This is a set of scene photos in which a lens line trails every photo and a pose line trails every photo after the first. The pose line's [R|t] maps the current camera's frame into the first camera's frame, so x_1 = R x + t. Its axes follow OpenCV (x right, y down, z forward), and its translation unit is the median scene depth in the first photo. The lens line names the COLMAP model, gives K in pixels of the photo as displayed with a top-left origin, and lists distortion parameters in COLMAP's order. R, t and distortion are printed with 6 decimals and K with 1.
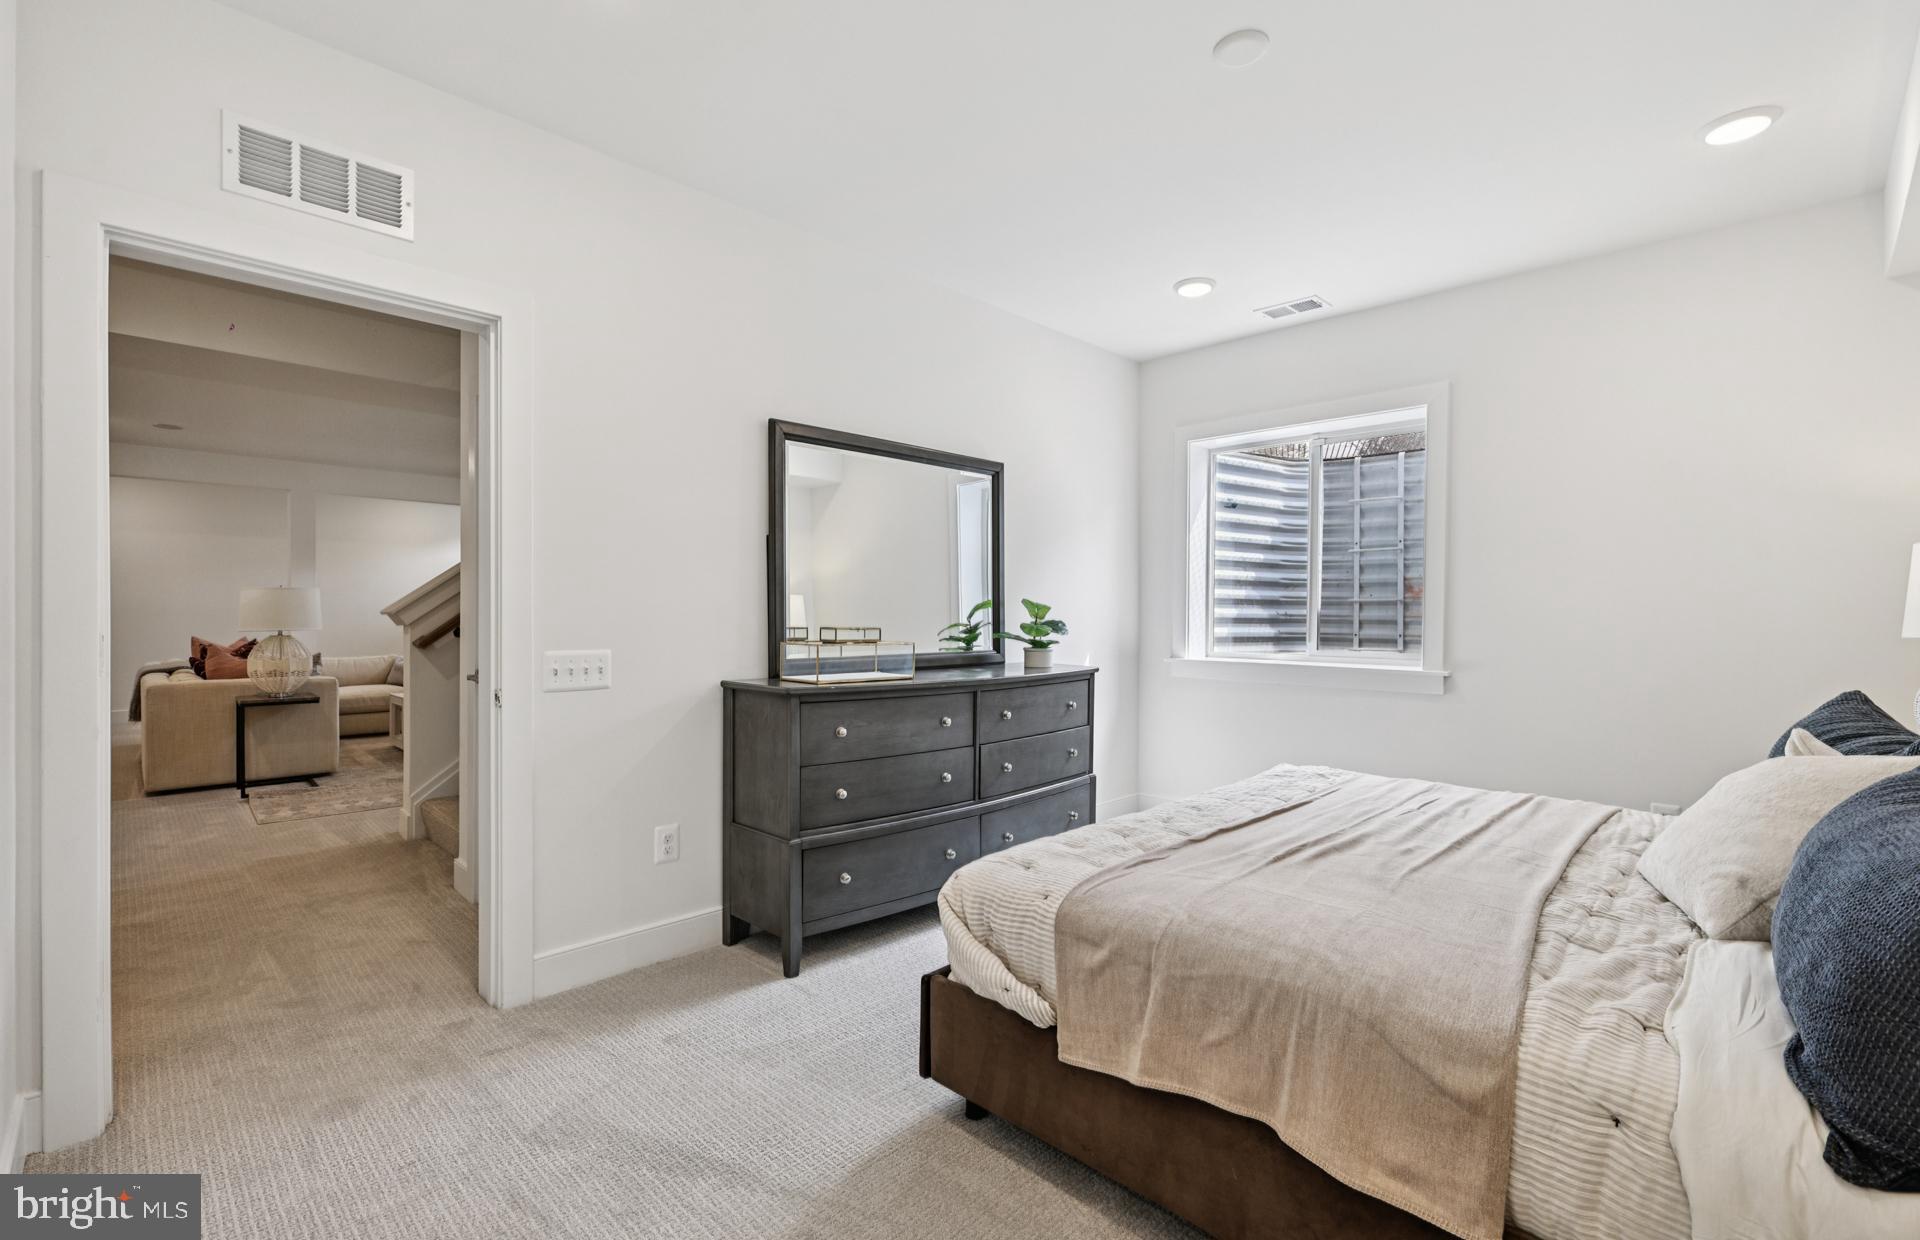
lens RADIAL K [[844.4, 0, 962.5], [0, 844.4, 614.0], [0, 0, 1]] dist [-0.002699, -0.000872]
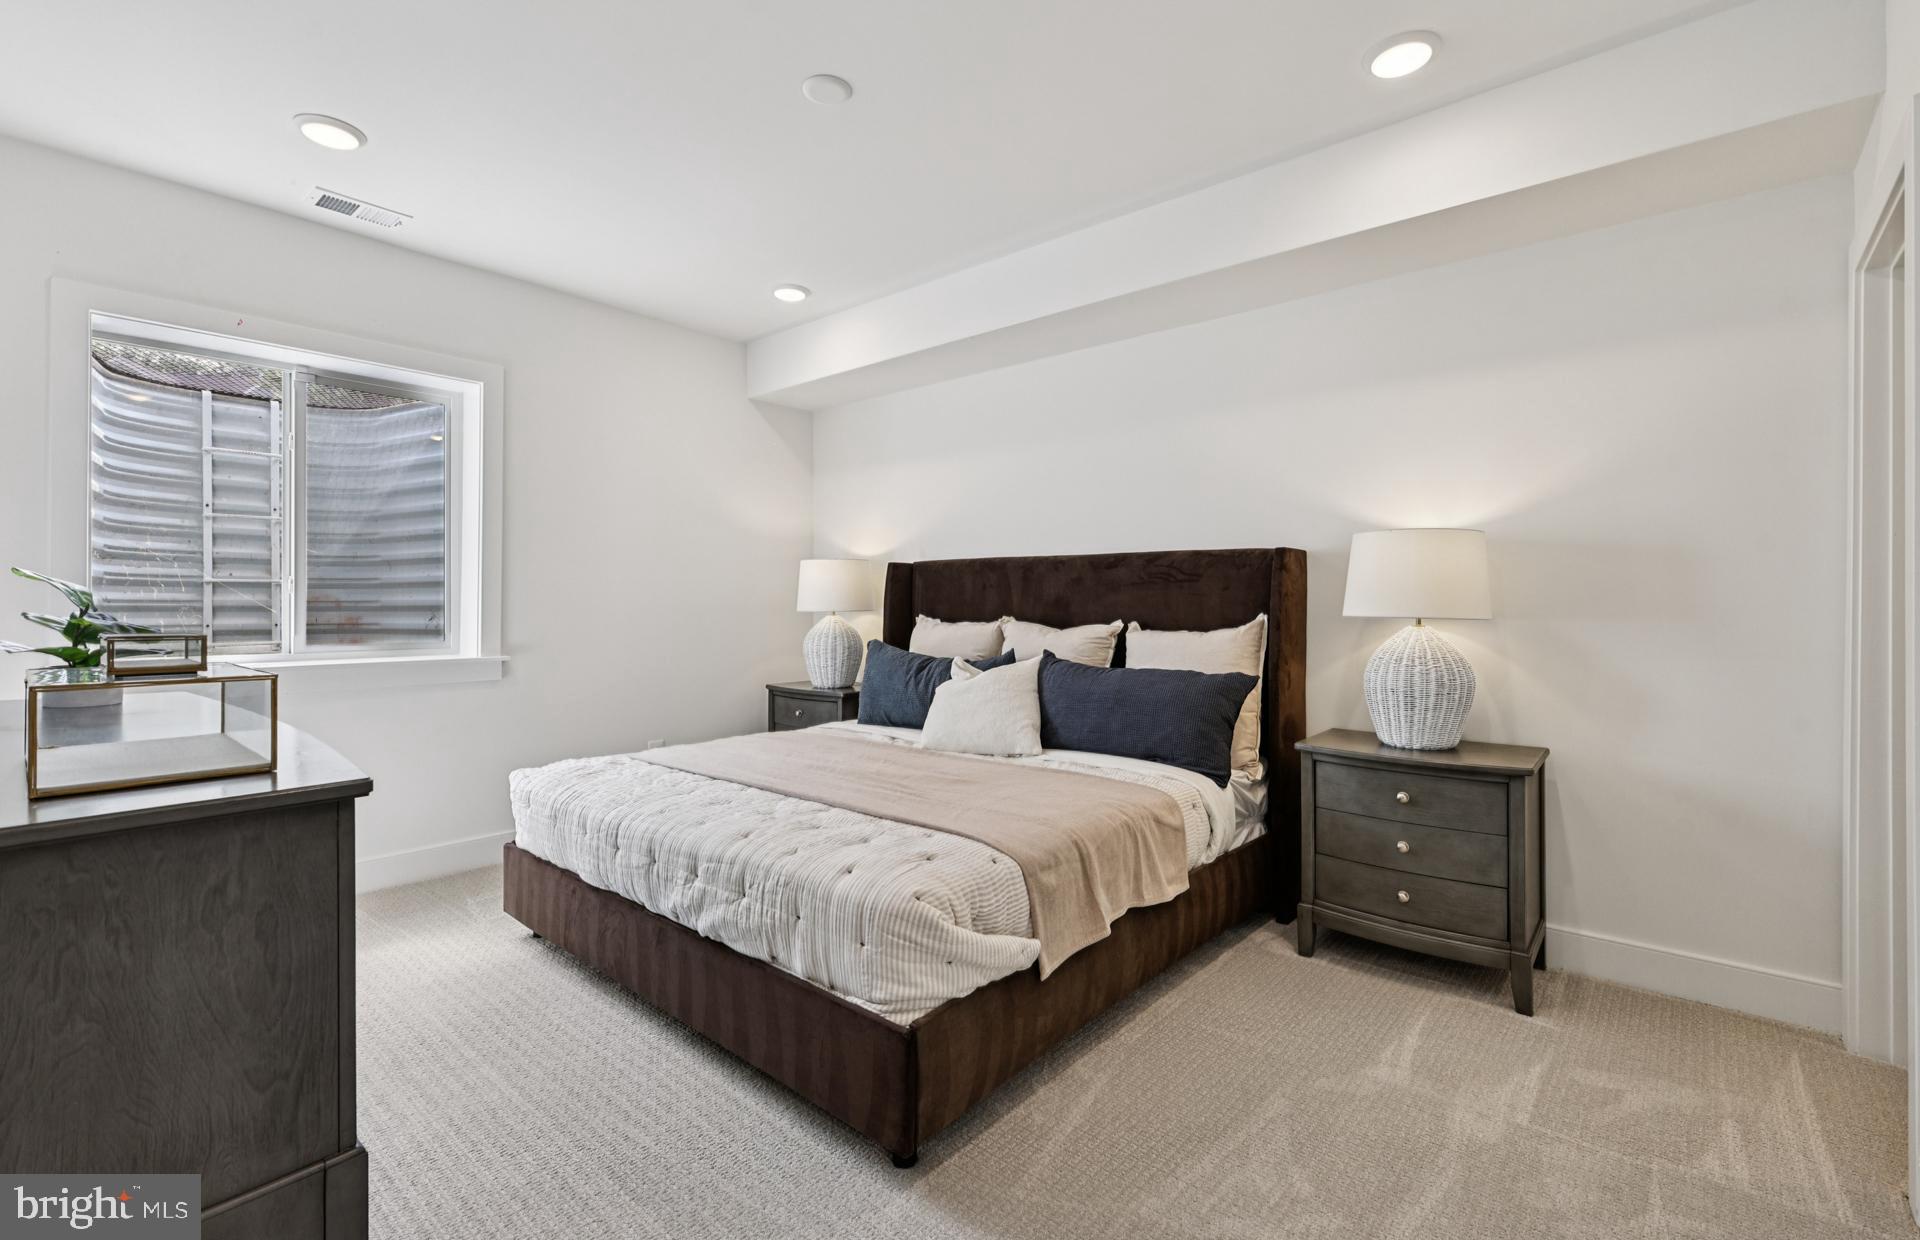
lens RADIAL K [[844.4, 0, 953.5], [0, 844.4, 618.6], [0, 0, 1]] dist [-0.002699, -0.000872]
pose [[-0.054071, -0.019844, 0.998340, -0.392756], [-0.005710, 0.999792, 0.019564, -0.000119], [-0.998521, -0.004643, -0.054173, 0.445972]]
